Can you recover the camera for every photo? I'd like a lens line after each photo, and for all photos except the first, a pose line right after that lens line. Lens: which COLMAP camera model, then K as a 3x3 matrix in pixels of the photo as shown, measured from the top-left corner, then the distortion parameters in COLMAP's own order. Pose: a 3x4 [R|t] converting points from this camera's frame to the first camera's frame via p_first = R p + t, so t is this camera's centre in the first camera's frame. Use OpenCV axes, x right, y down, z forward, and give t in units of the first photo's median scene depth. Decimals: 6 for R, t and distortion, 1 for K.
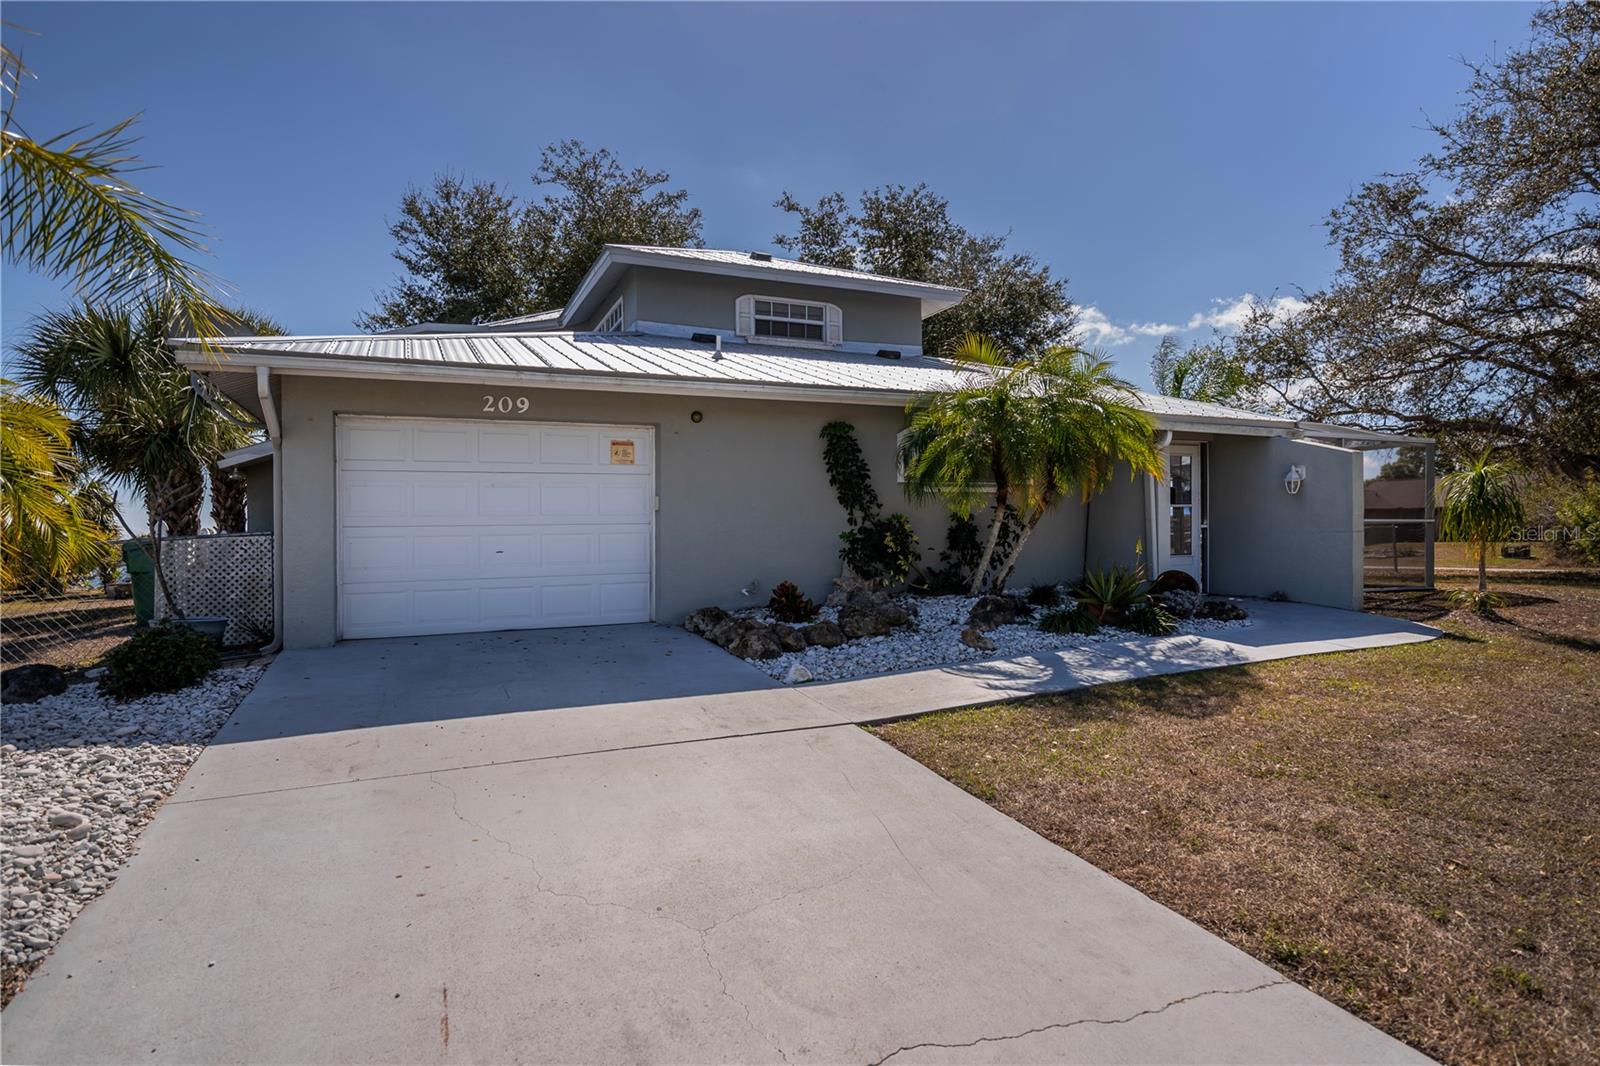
lens RADIAL K [[798.8, 0, 797.4], [0, 798.8, 497.9], [0, 0, 1]] dist [0.002524, 0.000574]
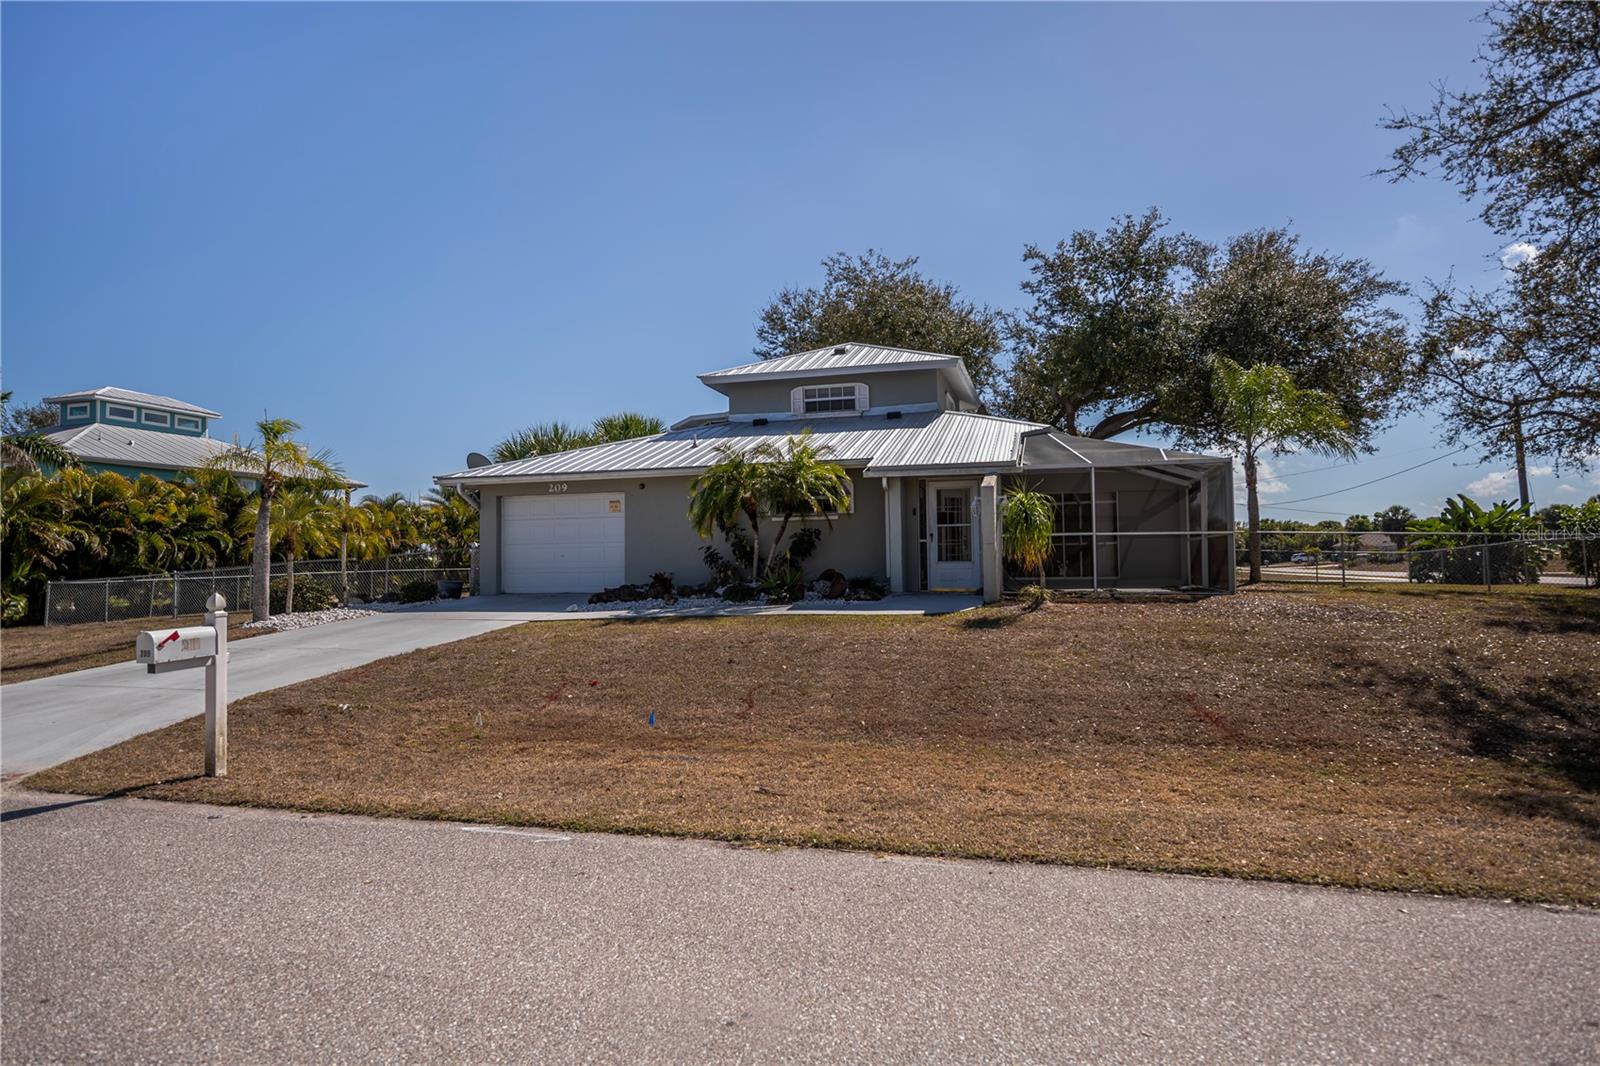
lens RADIAL K [[950.2, 0, 800.0], [0, 950.2, 533.0], [0, 0, 1]] dist [0.000449, 0.000233]
pose [[0.783318, -0.010312, -0.621536, 0.993995], [0.022158, 0.999690, 0.011339, -0.002068], [0.621226, -0.022654, 0.783304, -0.373628]]
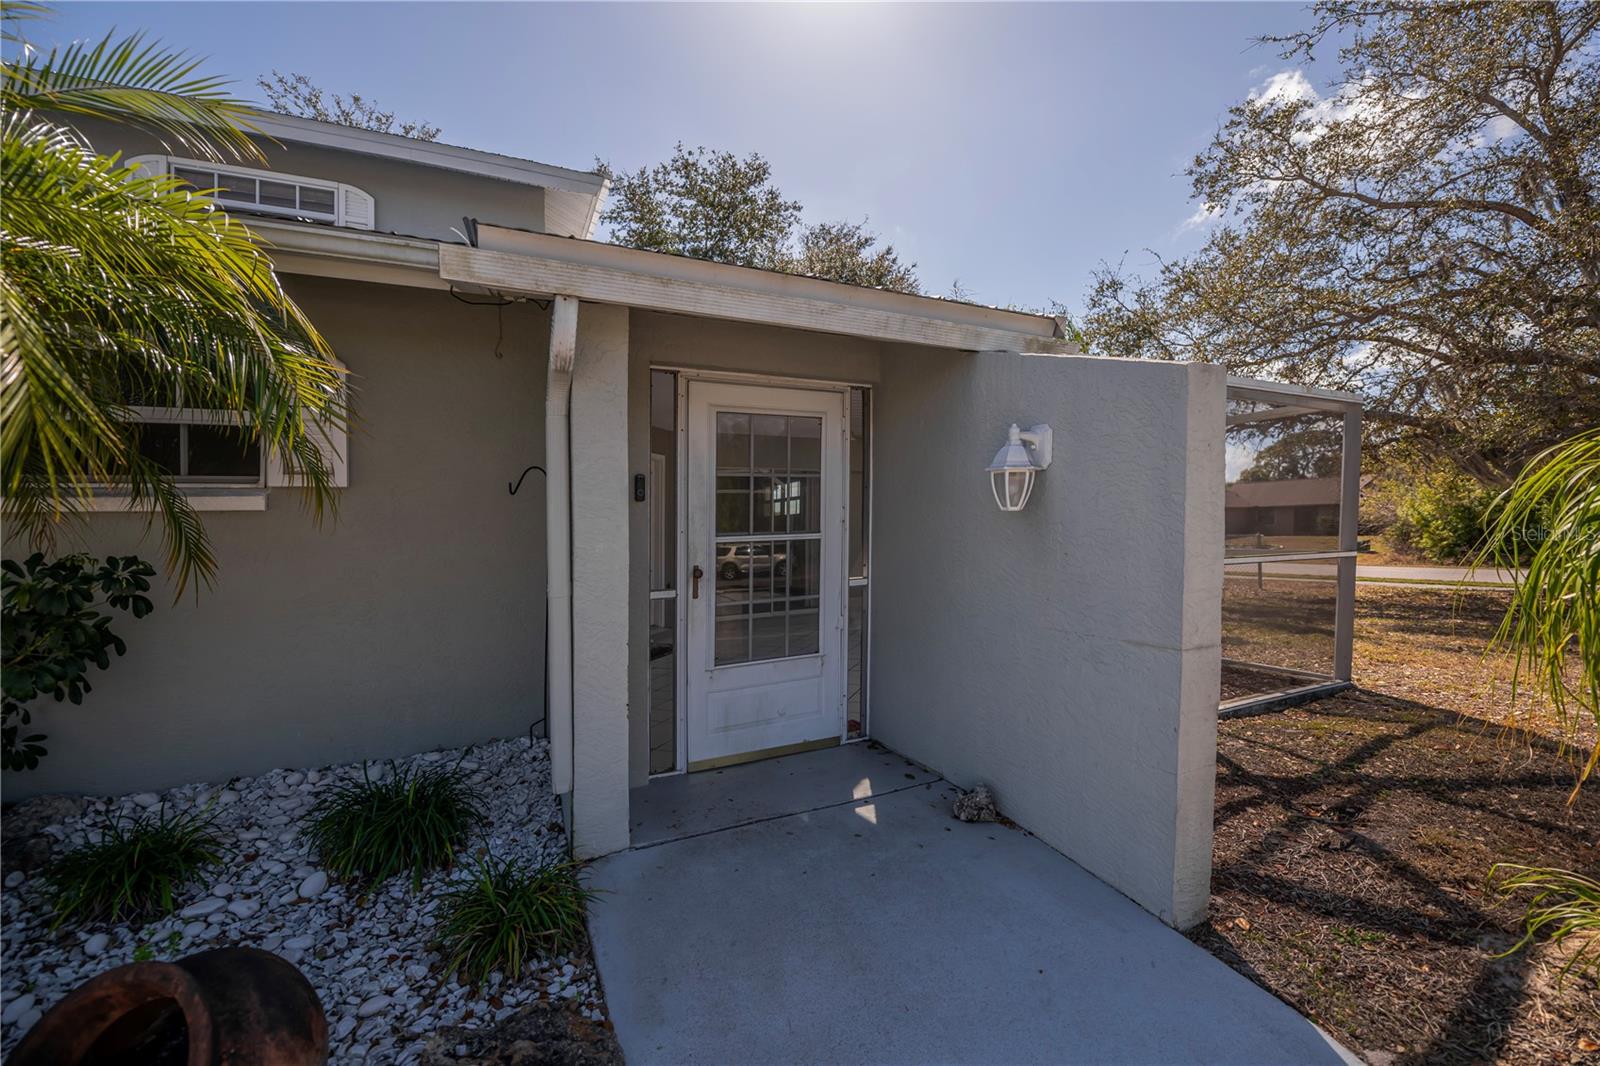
lens RADIAL K [[635.6, 0, 800.0], [0, 635.6, 533.0], [0, 0, 1]] dist [-0.003496, -0.000309]
pose [[0.999628, -0.009167, 0.025678, 0.363119], [0.007867, 0.998704, 0.050285, -0.007088], [-0.026106, -0.050064, 0.998405, 0.512649]]
